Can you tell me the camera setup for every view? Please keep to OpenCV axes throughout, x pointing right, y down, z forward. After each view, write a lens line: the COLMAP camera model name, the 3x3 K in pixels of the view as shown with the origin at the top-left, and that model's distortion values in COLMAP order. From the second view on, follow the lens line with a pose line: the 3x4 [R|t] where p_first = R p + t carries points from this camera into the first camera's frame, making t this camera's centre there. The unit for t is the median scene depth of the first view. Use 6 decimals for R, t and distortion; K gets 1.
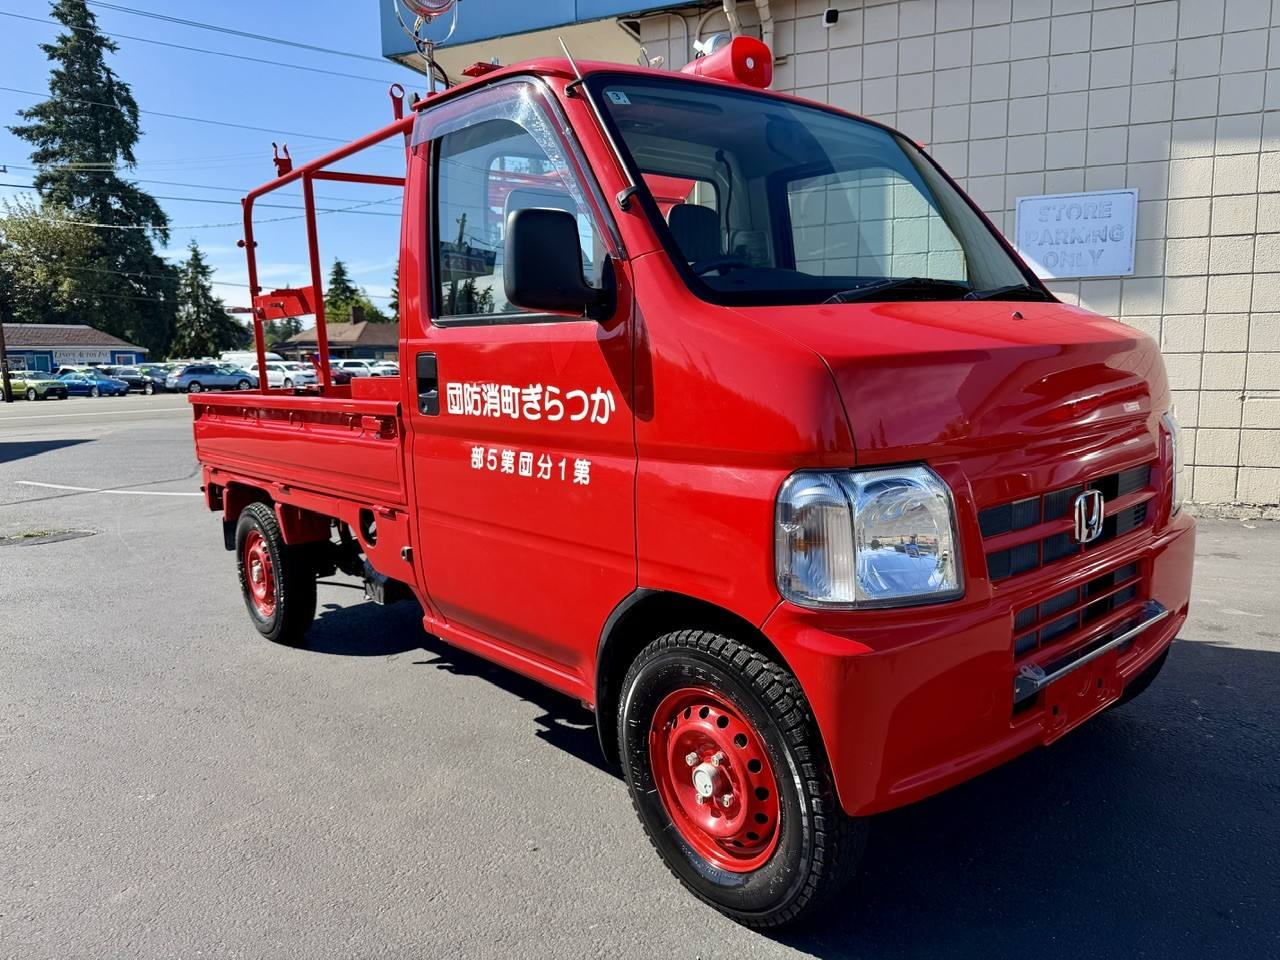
lens RADIAL K [[895.9, 0, 641.8], [0, 895.9, 482.7], [0, 0, 1]] dist [0.108122, -0.163475]
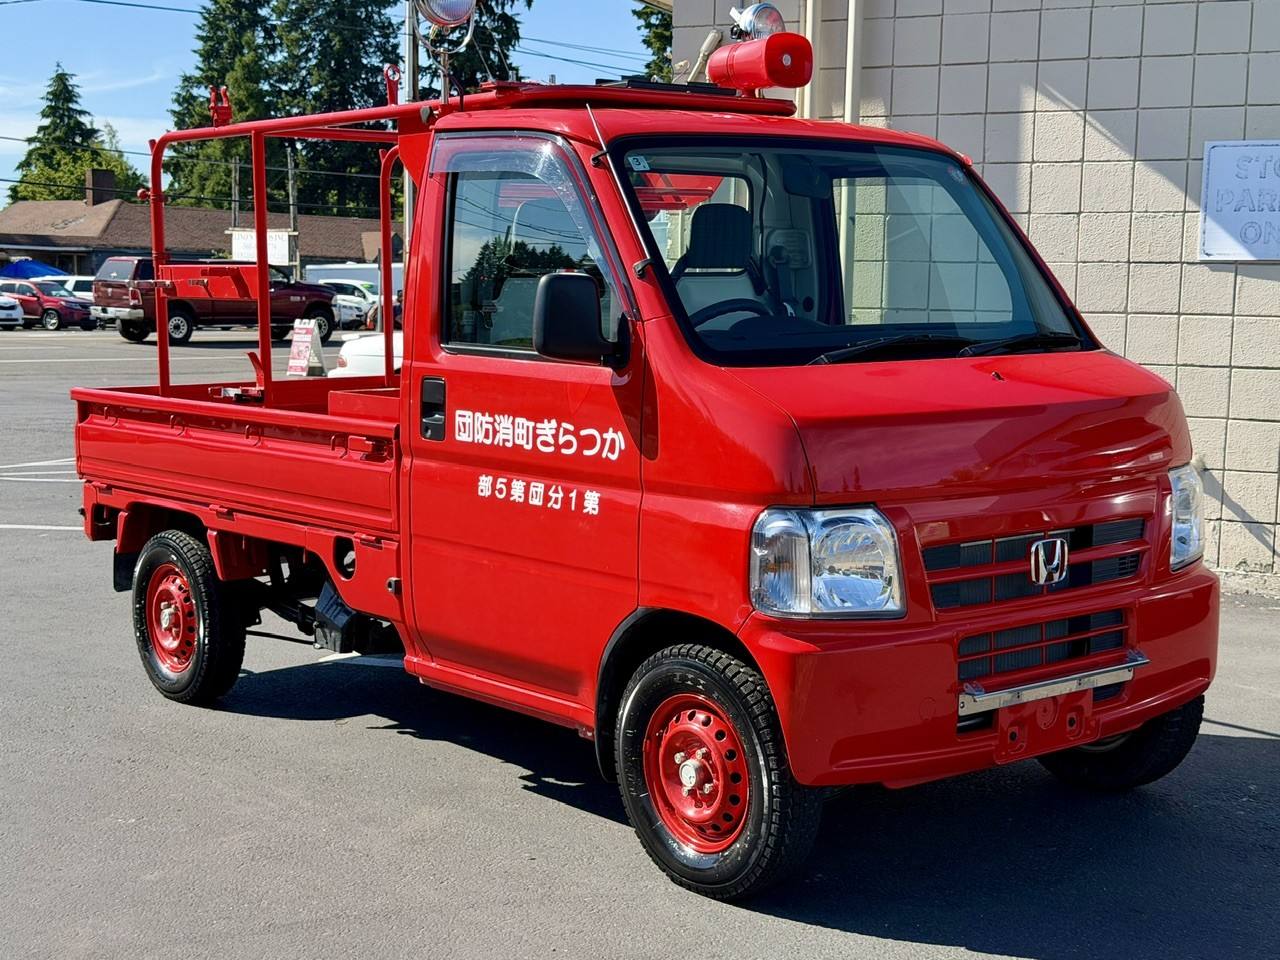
lens RADIAL K [[1864.4, 0, 640.0], [0, 1864.4, 480.0], [0, 0, 1]] dist [0.124413, 0.023776]
pose [[0.999170, 0.038865, -0.012196, 0.017751], [-0.039268, 0.998624, -0.034756, 0.034767], [0.010828, 0.035206, 0.999321, -1.194040]]
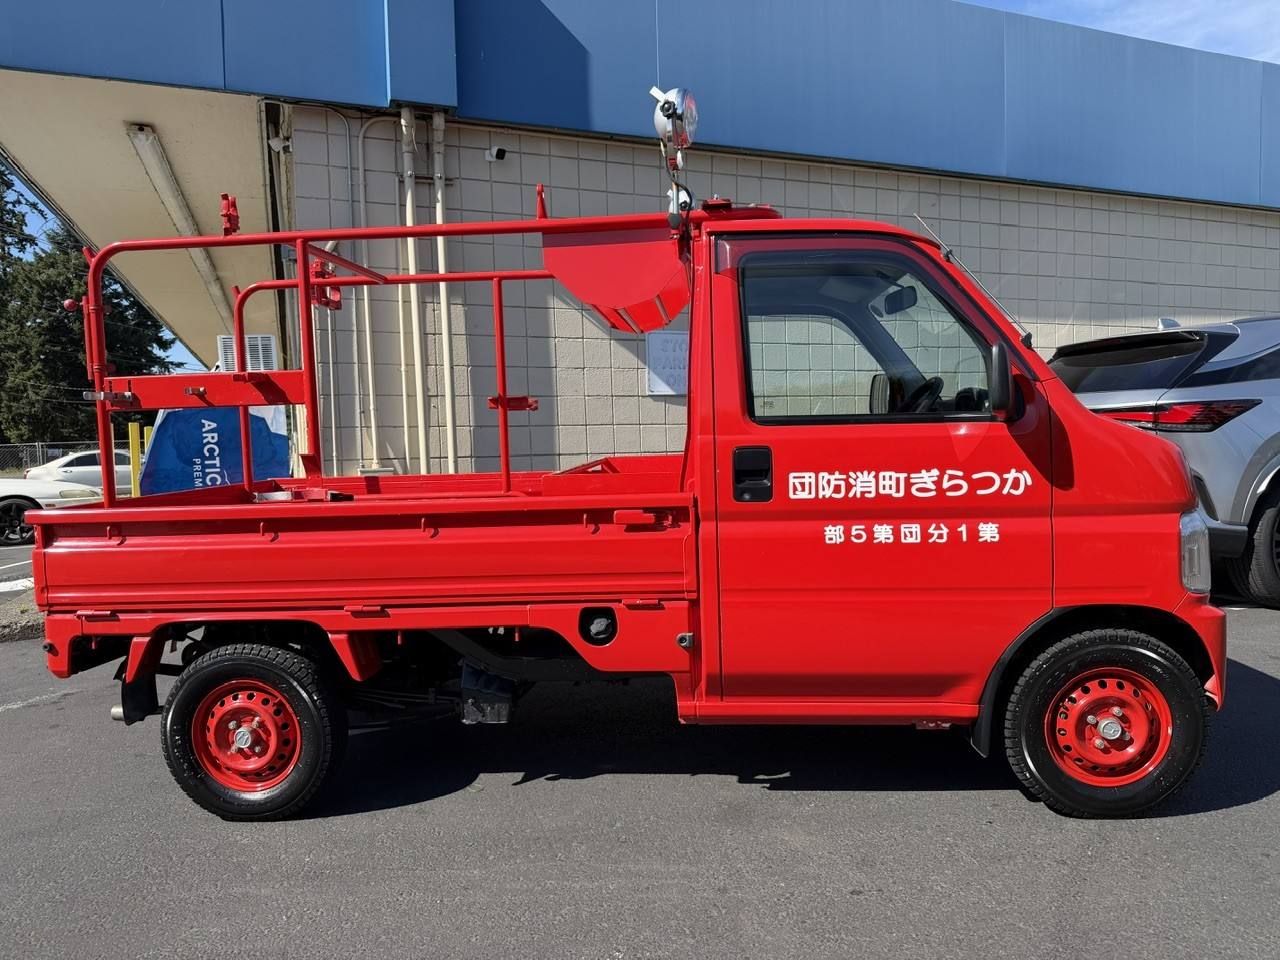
lens RADIAL K [[895.7, 0, 642.7], [0, 895.7, 483.0], [0, 0, 1]] dist [0.144009, -0.274419]
pose [[0.713675, -0.029736, 0.699845, -1.292417], [0.106326, 0.992120, -0.066273, -0.046825], [-0.692360, 0.121709, 0.711213, 0.358472]]
